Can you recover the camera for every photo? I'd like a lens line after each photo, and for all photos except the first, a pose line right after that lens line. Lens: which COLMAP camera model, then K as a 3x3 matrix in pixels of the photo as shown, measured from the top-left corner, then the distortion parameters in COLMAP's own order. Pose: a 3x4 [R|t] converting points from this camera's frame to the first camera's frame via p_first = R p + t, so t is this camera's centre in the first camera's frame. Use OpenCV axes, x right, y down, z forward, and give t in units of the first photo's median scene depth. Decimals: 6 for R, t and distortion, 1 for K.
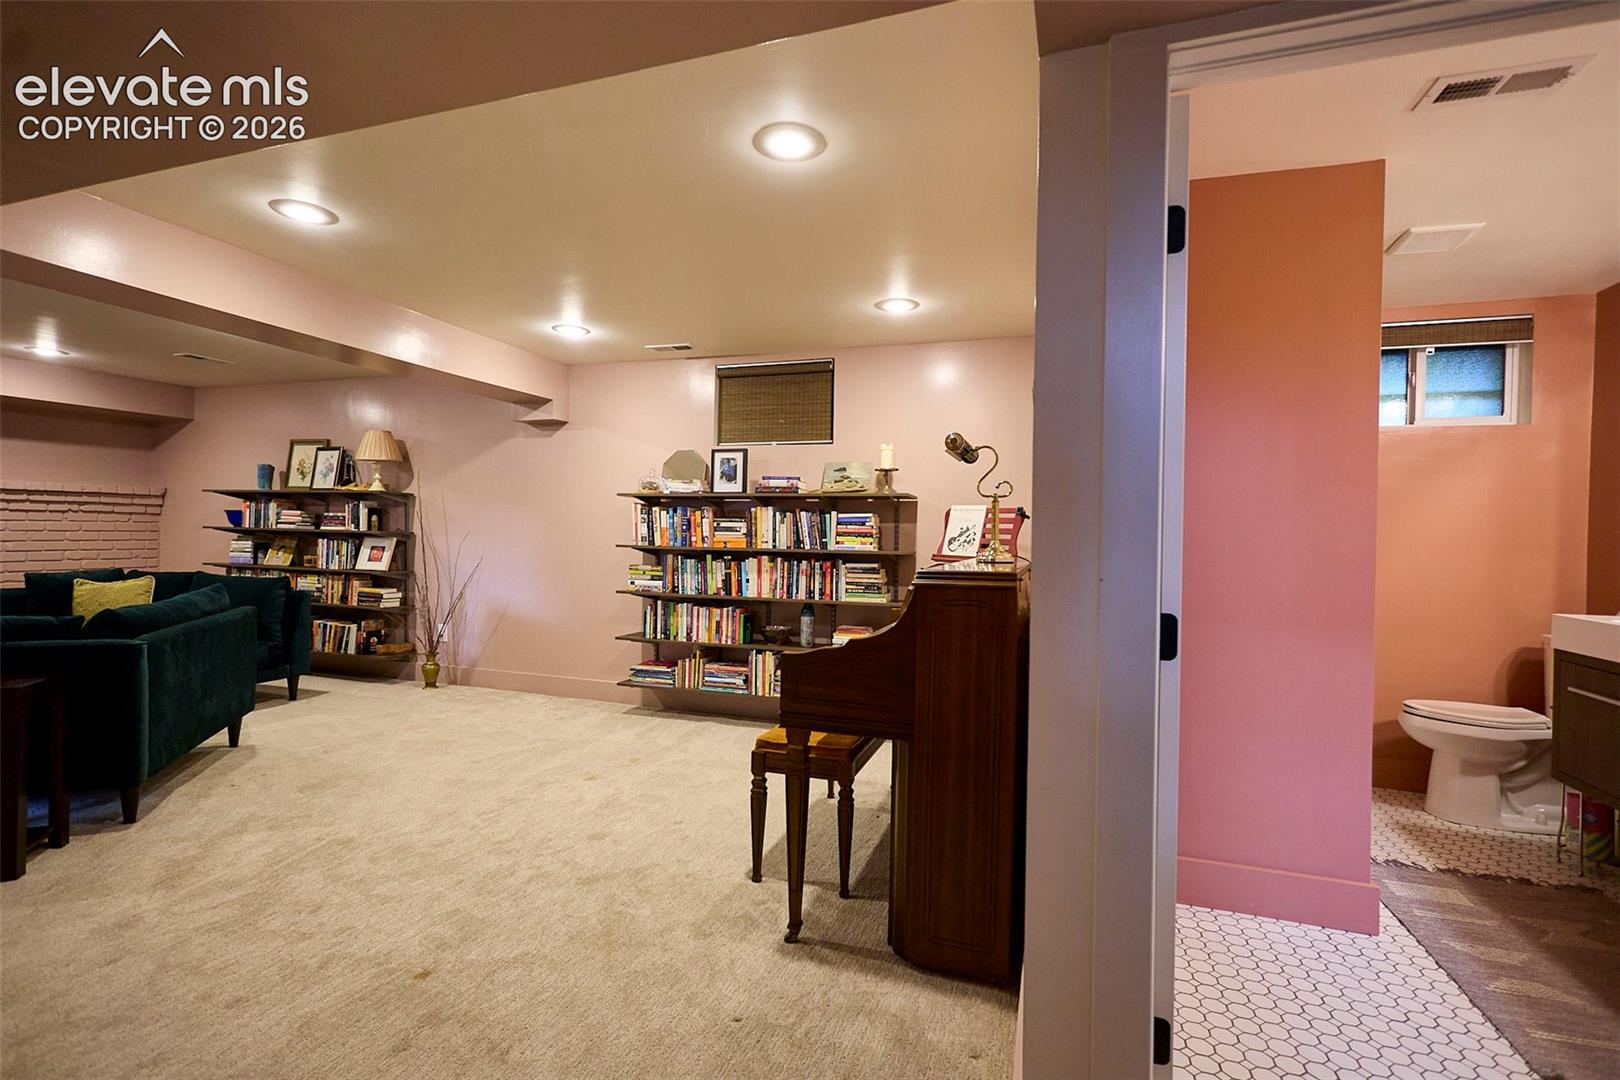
lens RADIAL K [[743.3, 0, 804.9], [0, 743.3, 541.0], [0, 0, 1]] dist [0.003931, -0.000411]
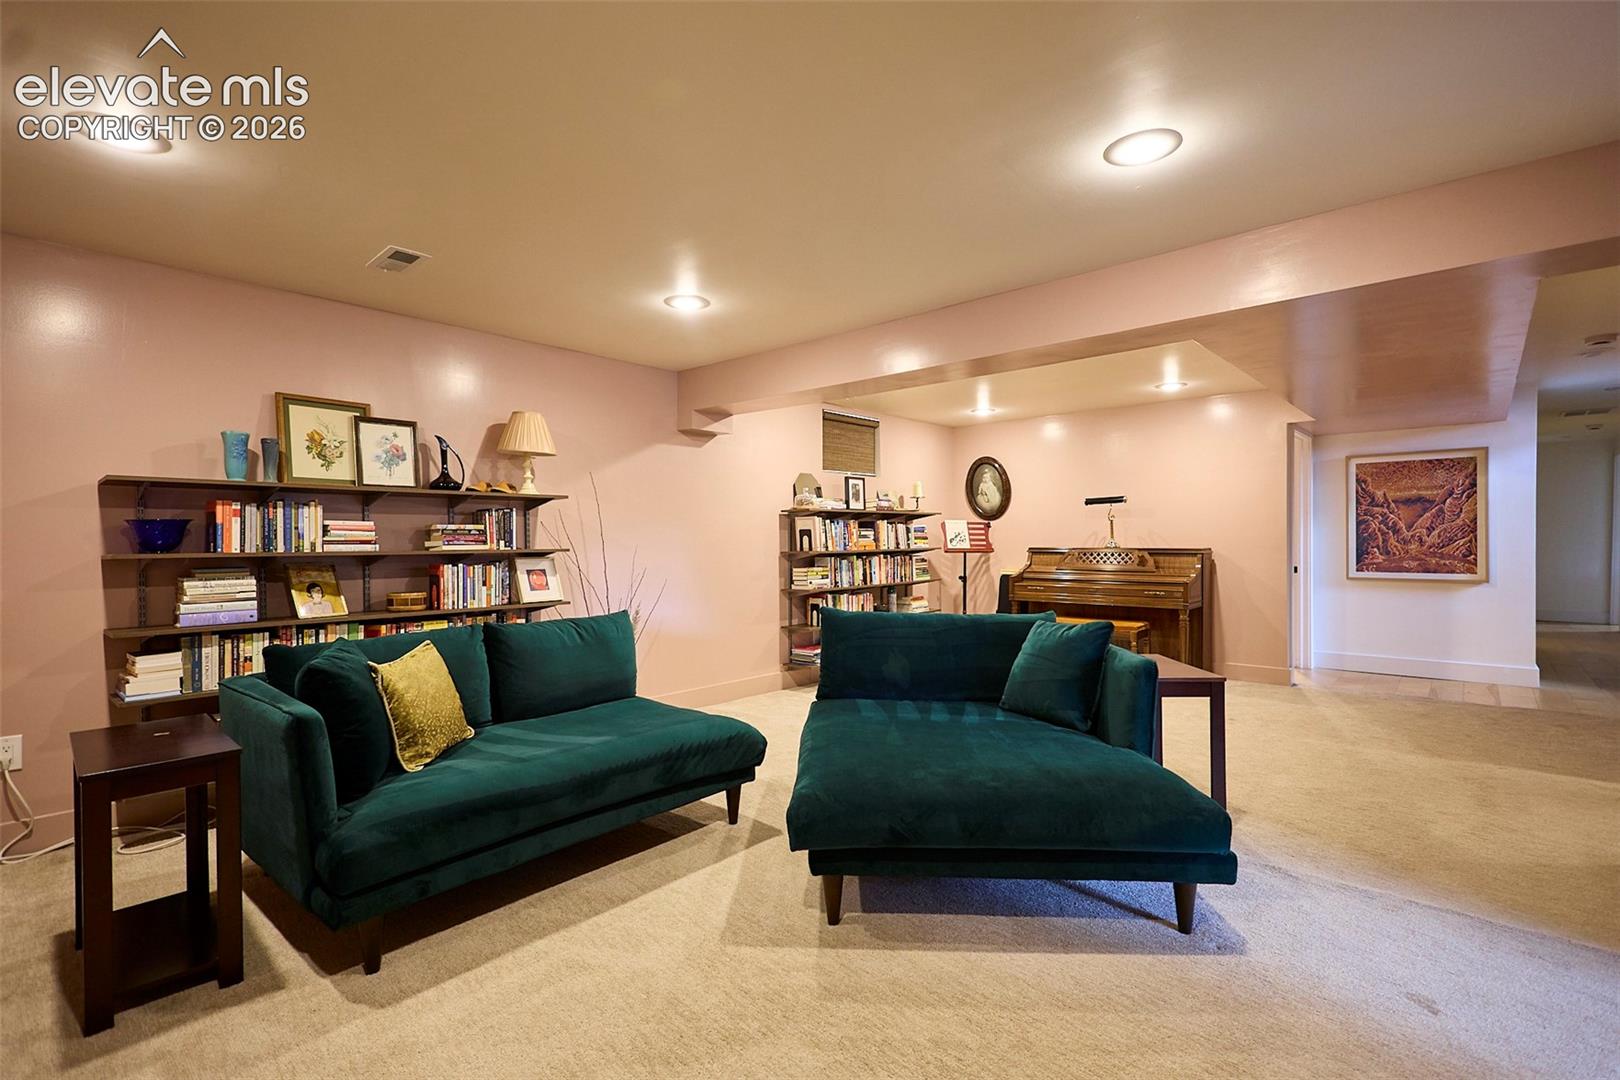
lens RADIAL K [[743.3, 0, 813.6], [0, 743.3, 542.0], [0, 0, 1]] dist [0.003931, -0.000411]
pose [[0.390346, -0.029990, 0.920180, -1.407830], [0.017746, 0.999529, 0.025048, -0.041881], [-0.920497, 0.006552, 0.390694, 0.556371]]
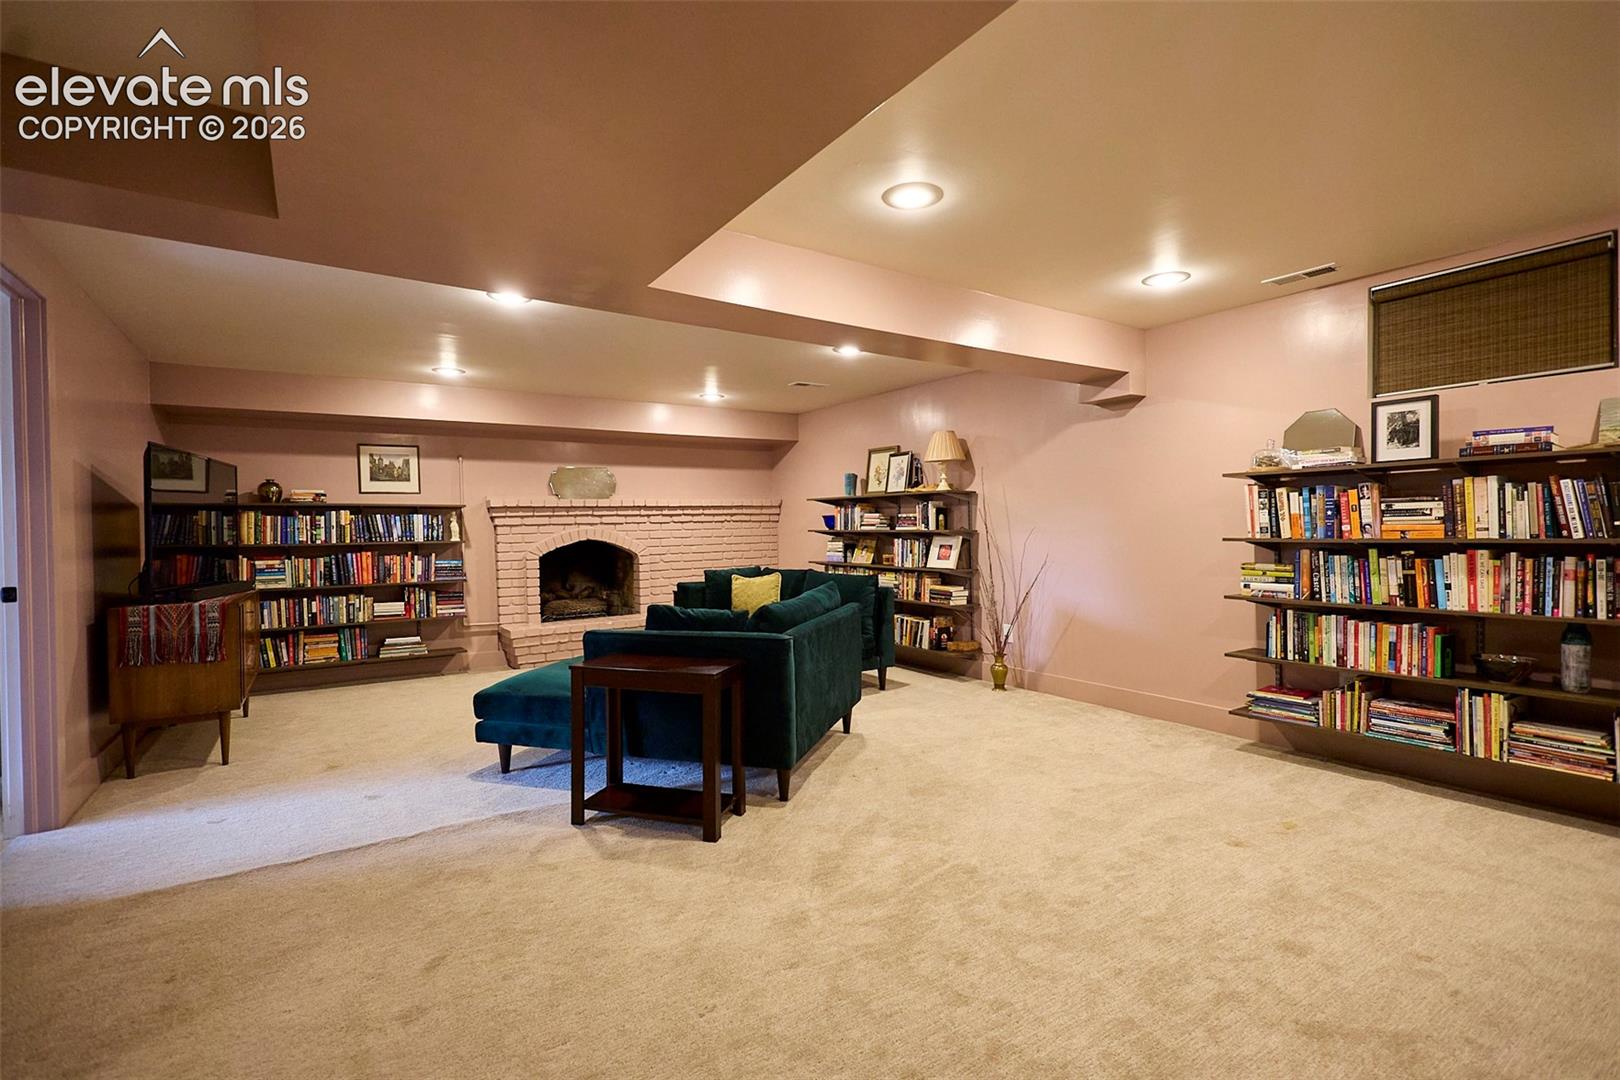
lens RADIAL K [[743.3, 0, 812.8], [0, 743.3, 536.8], [0, 0, 1]] dist [0.003931, -0.000411]
pose [[0.795753, -0.023194, -0.605177, -0.125934], [0.023665, 0.999694, -0.007197, -0.001160], [0.605158, -0.008594, 0.796059, 0.098832]]
